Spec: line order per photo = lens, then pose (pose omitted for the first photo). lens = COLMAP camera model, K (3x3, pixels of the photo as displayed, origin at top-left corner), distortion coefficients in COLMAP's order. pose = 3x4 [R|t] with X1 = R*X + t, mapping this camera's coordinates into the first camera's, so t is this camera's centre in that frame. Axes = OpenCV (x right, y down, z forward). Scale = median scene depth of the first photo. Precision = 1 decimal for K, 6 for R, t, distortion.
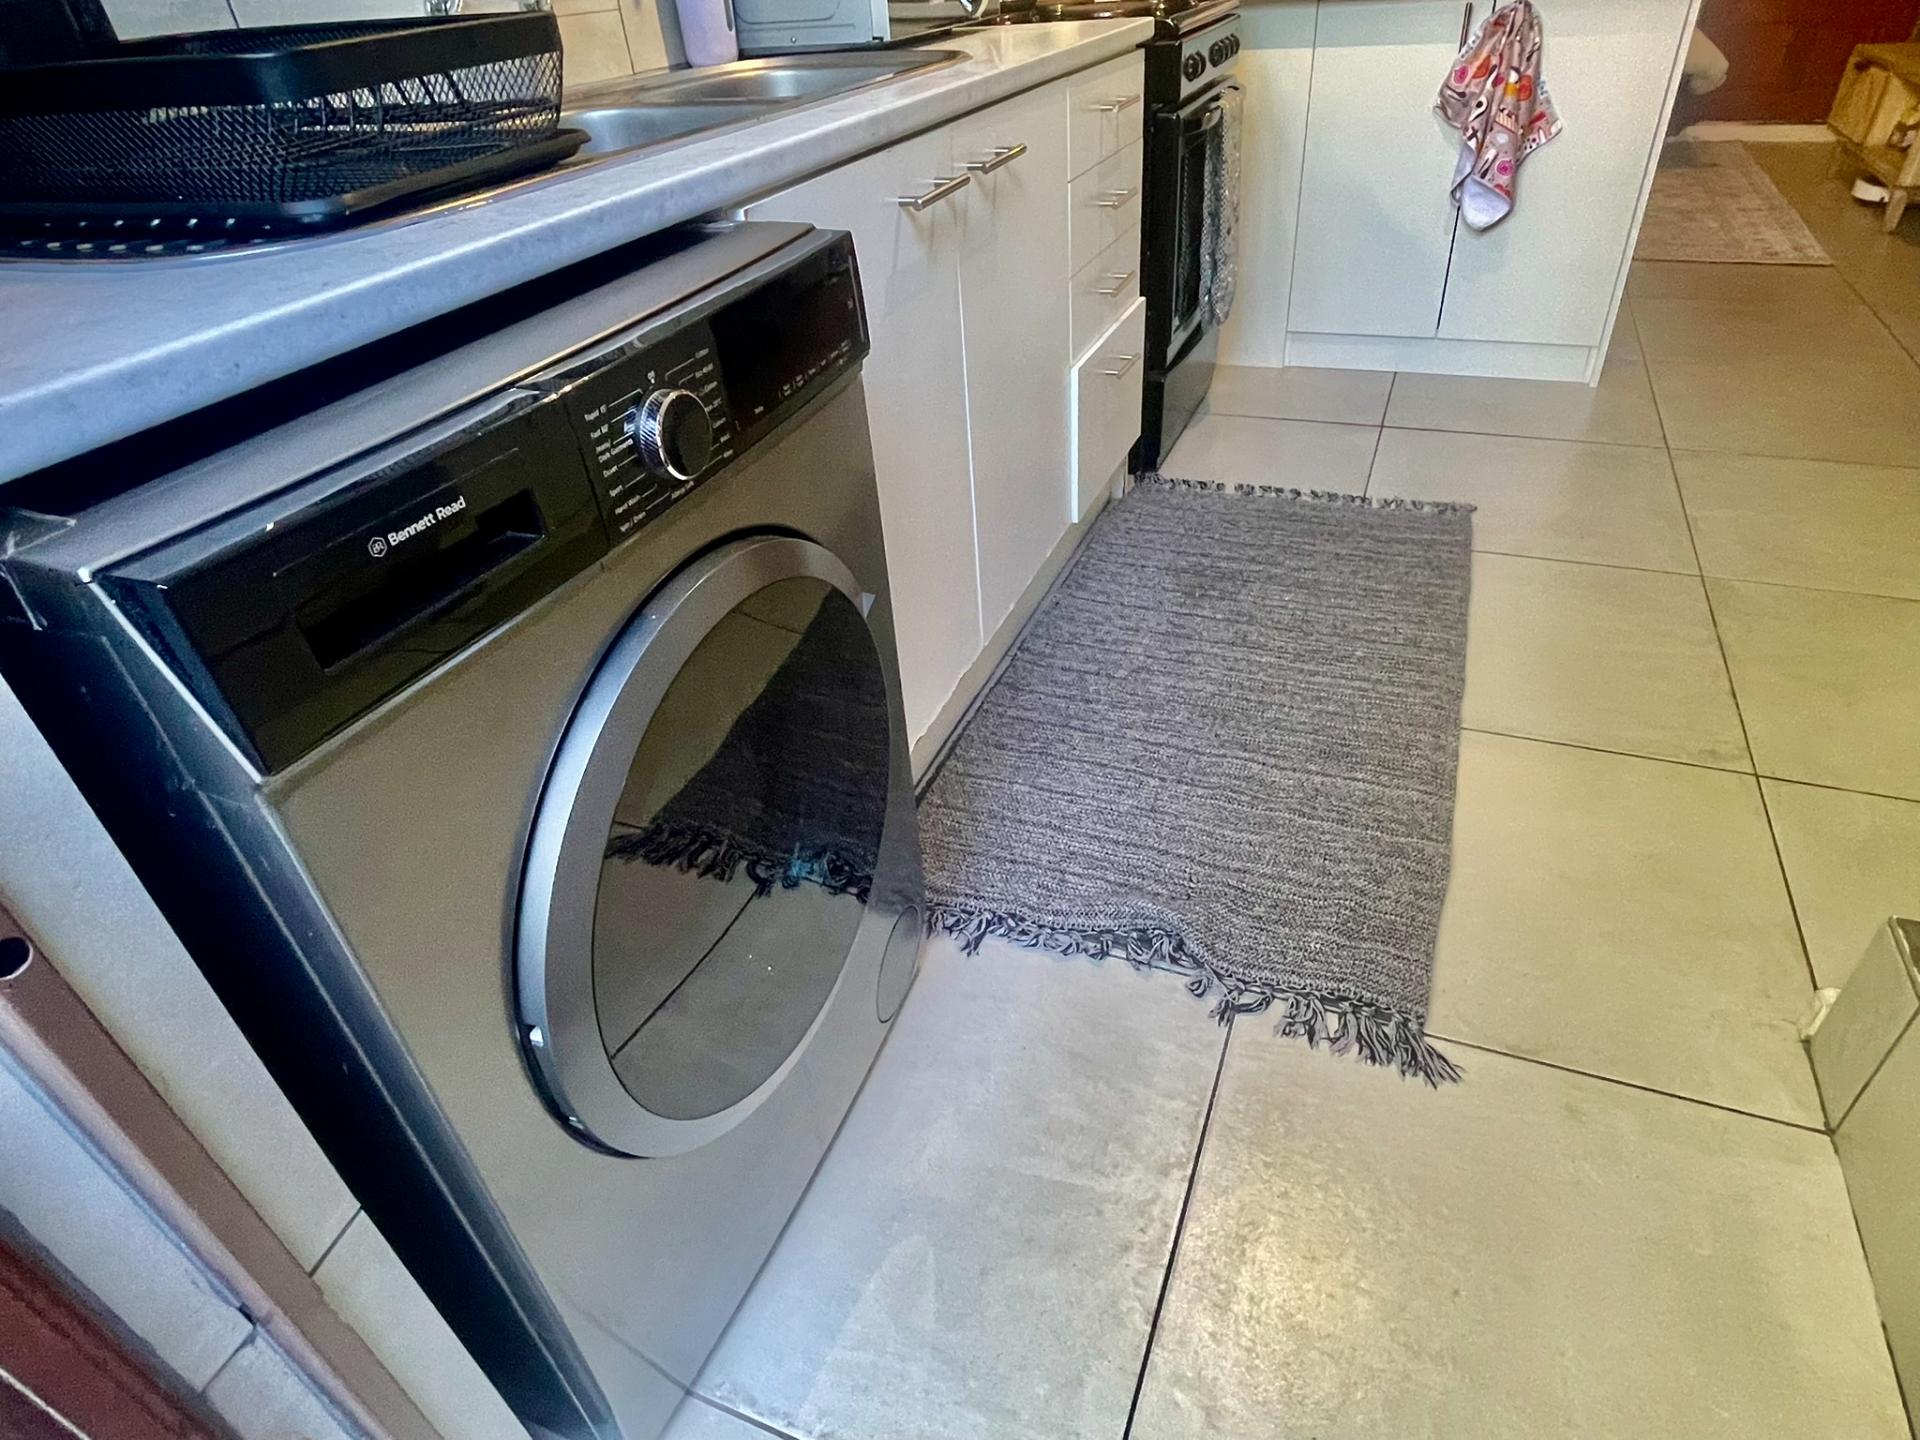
lens RADIAL K [[1082.4, 0, 965.2], [0, 1082.4, 711.5], [0, 0, 1]] dist [-0.015719, 0.011282]
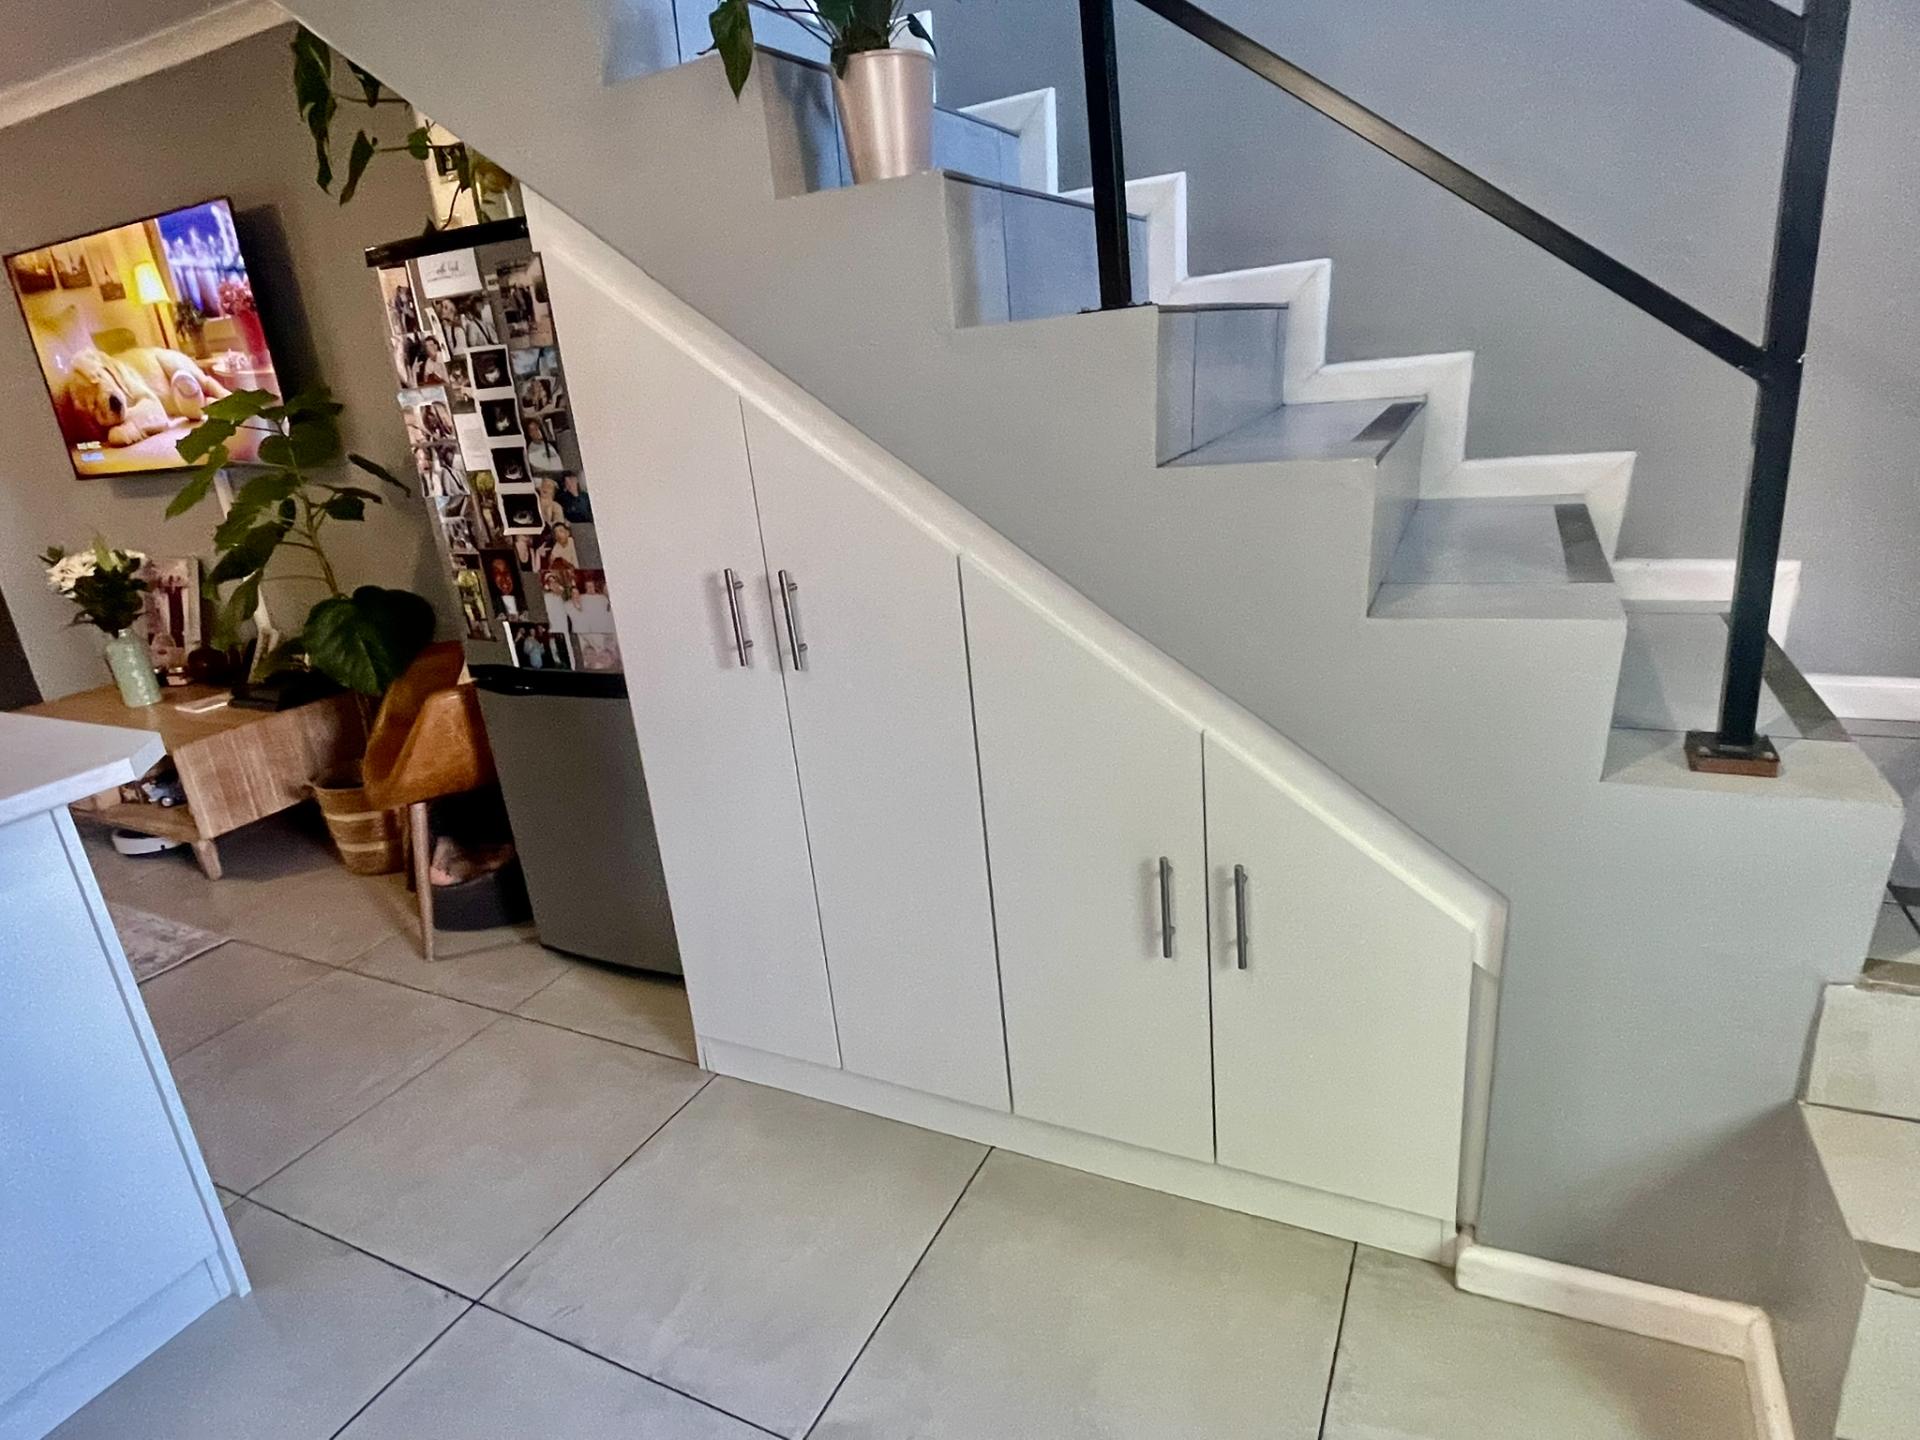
lens RADIAL K [[1082.4, 0, 964.3], [0, 1082.4, 710.0], [0, 0, 1]] dist [-0.015719, 0.011282]
pose [[0.067994, -0.256010, 0.964280, 0.115189], [0.642788, 0.750424, 0.153908, -0.485643], [-0.763021, 0.609363, 0.215584, 0.421985]]
